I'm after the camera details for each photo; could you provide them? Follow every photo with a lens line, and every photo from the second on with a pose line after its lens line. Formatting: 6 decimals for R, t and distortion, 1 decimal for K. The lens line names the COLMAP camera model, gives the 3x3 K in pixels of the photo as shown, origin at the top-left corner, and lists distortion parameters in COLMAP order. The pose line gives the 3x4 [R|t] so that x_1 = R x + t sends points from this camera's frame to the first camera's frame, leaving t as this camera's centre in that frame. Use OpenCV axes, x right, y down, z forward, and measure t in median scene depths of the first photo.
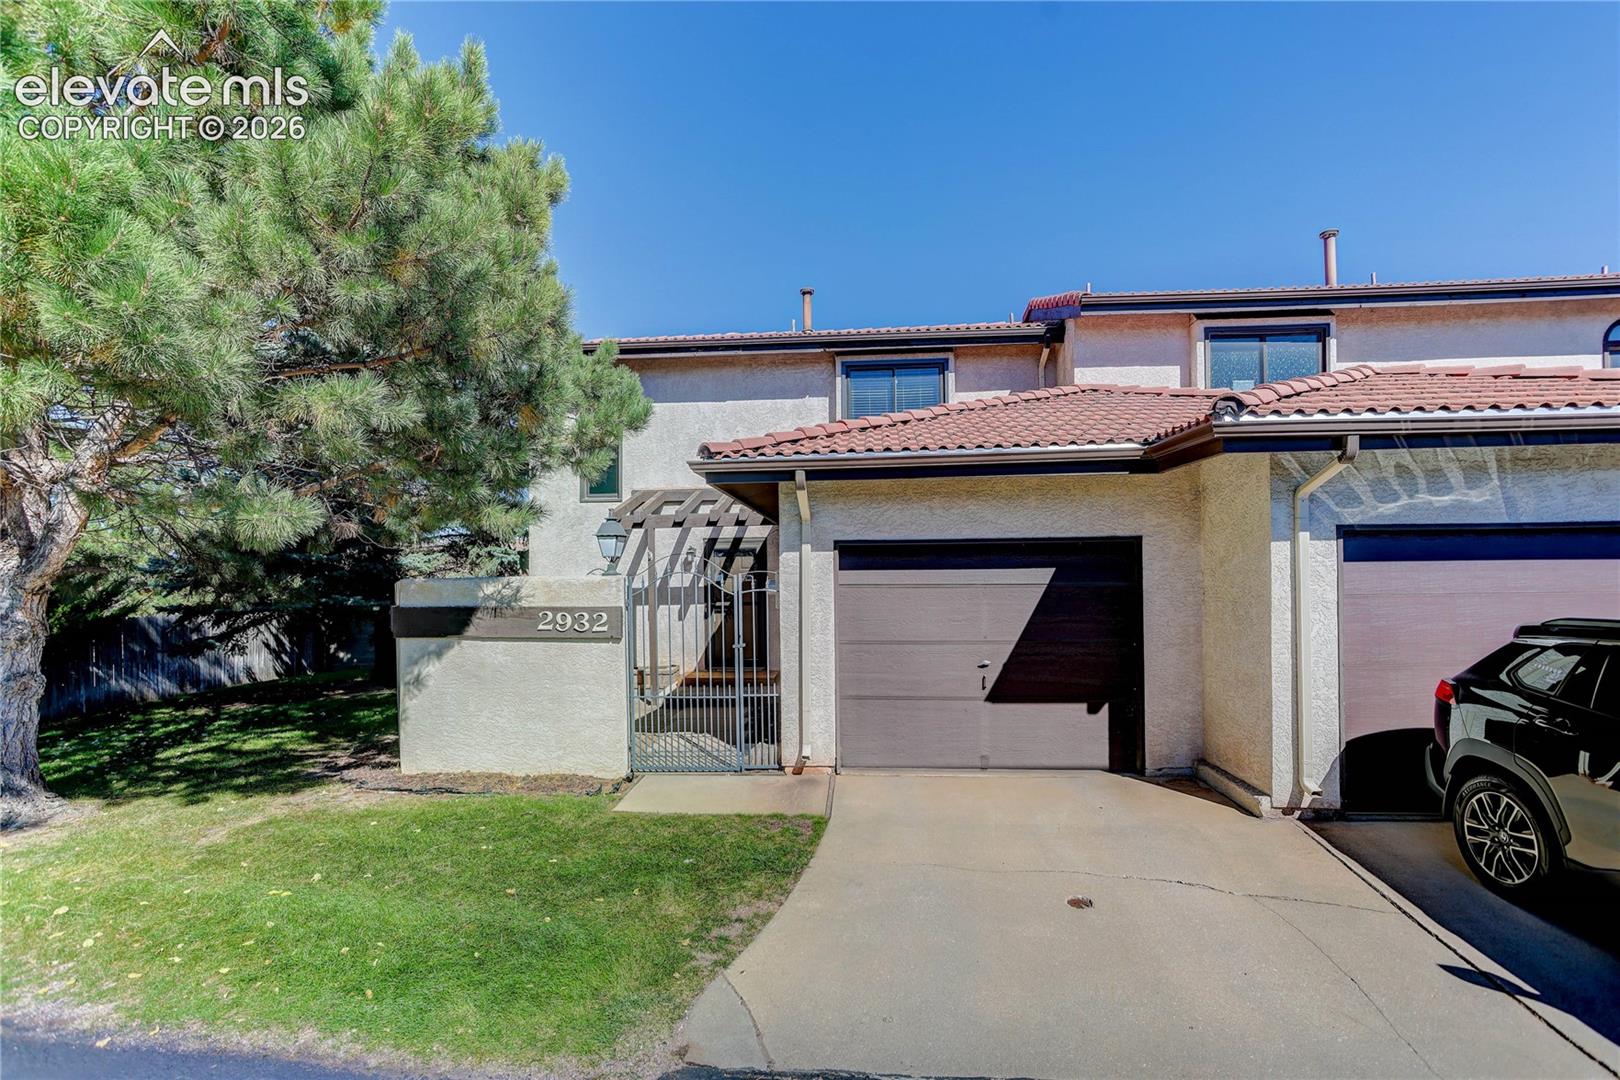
lens RADIAL K [[786.7, 0, 873.3], [0, 786.7, 536.2], [0, 0, 1]] dist [-0.032603, 0.013877]
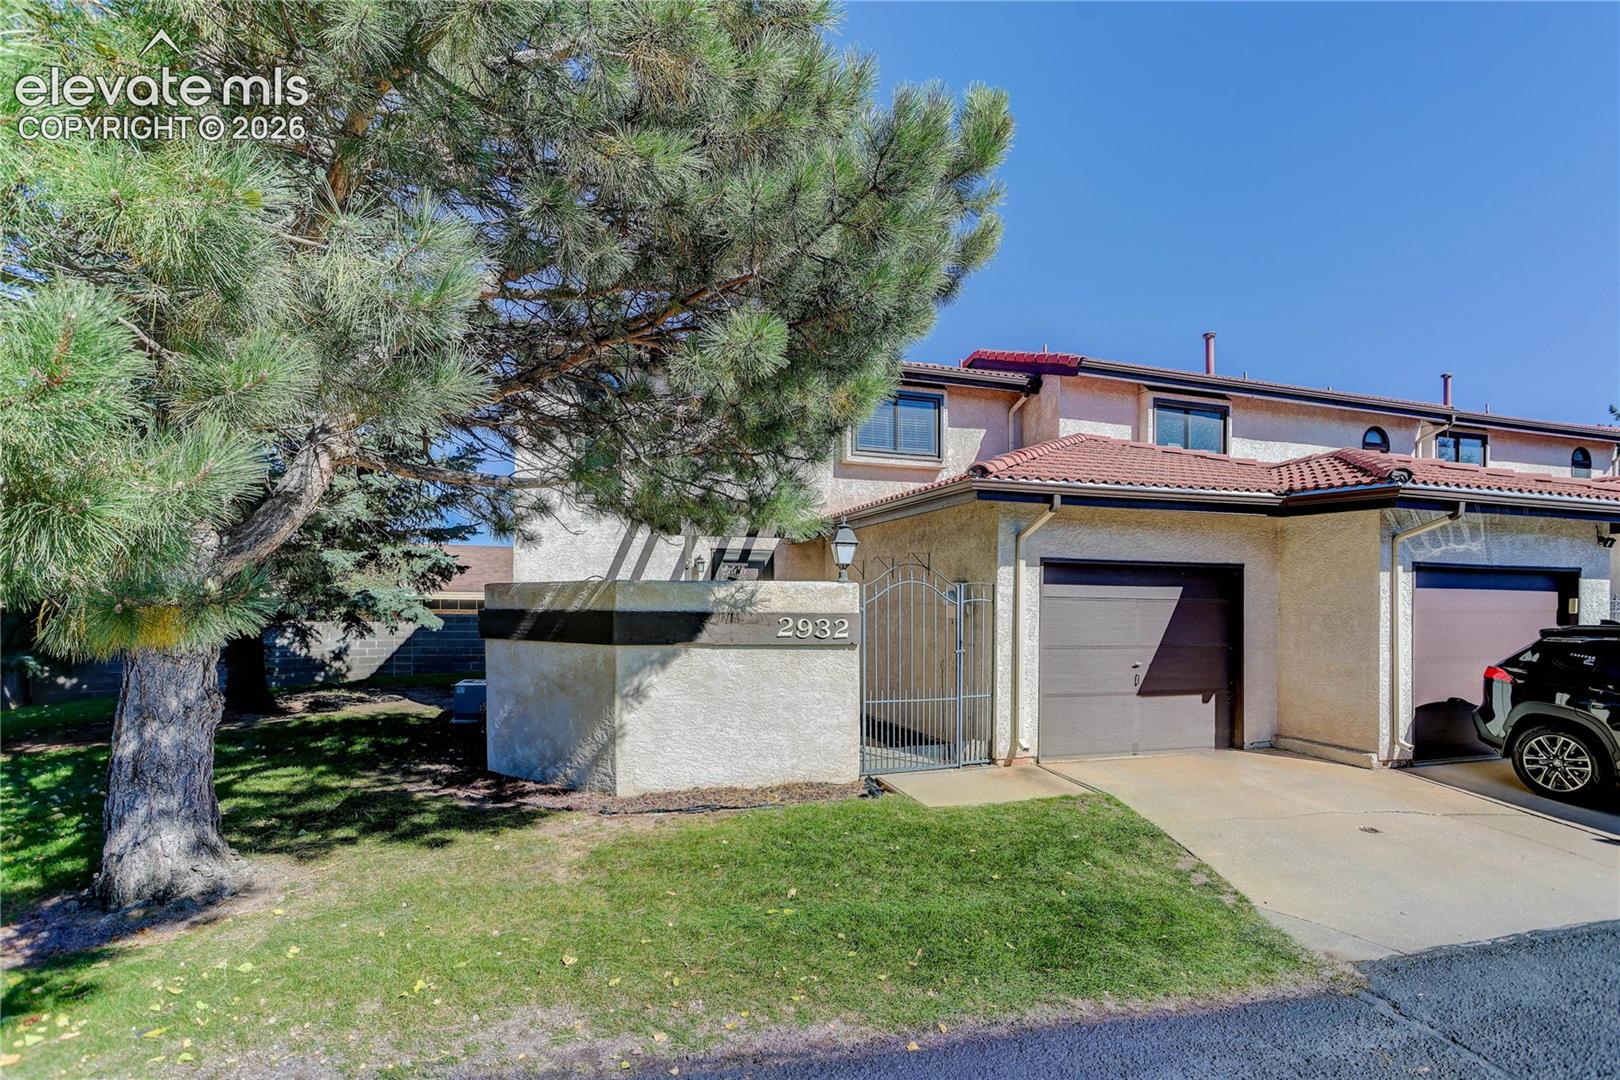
lens RADIAL K [[786.7, 0, 814.6], [0, 786.7, 565.7], [0, 0, 1]] dist [-0.032603, 0.013877]
pose [[0.921727, 0.038283, 0.385946, -0.785097], [-0.041706, 0.999130, 0.000498, 0.030433], [-0.385591, -0.016555, 0.922521, 0.085380]]
